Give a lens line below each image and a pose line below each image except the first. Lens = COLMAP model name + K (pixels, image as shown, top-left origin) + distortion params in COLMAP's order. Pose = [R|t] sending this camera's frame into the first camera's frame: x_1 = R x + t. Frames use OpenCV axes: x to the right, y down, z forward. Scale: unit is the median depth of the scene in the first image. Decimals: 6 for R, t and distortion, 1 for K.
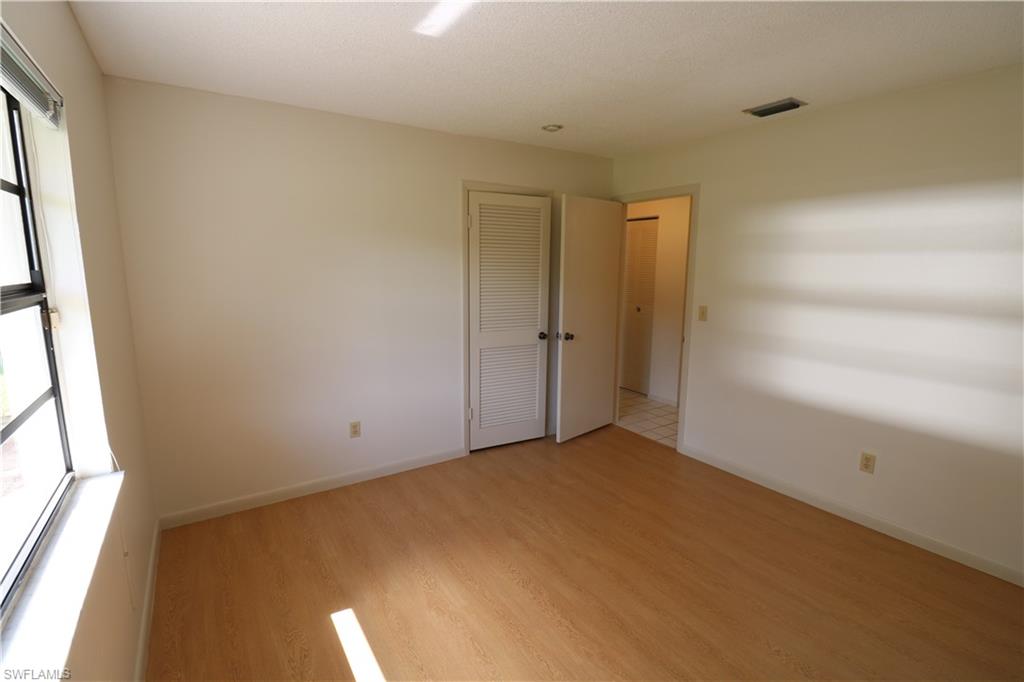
lens RADIAL K [[474.2, 0, 512.6], [0, 474.2, 341.8], [0, 0, 1]] dist [-0.008104, -0.007768]
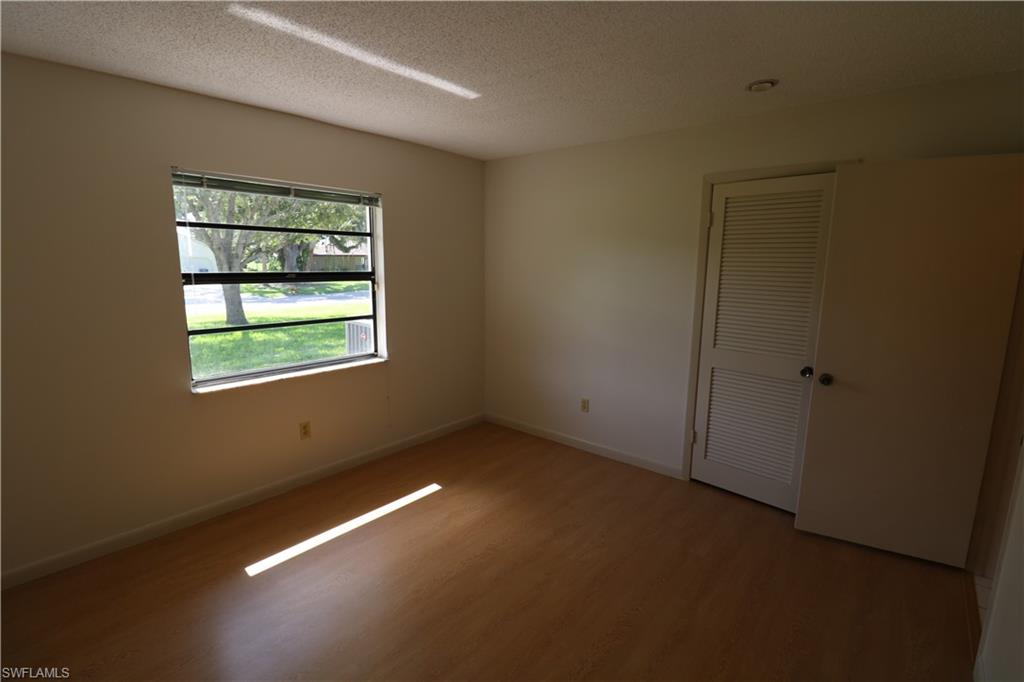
lens RADIAL K [[474.2, 0, 513.6], [0, 474.2, 341.8], [0, 0, 1]] dist [-0.008104, -0.007768]
pose [[0.269942, 0.152886, -0.950662, 0.684871], [-0.167345, 0.979738, 0.110044, -0.068375], [0.948223, 0.129383, 0.290057, 0.433032]]
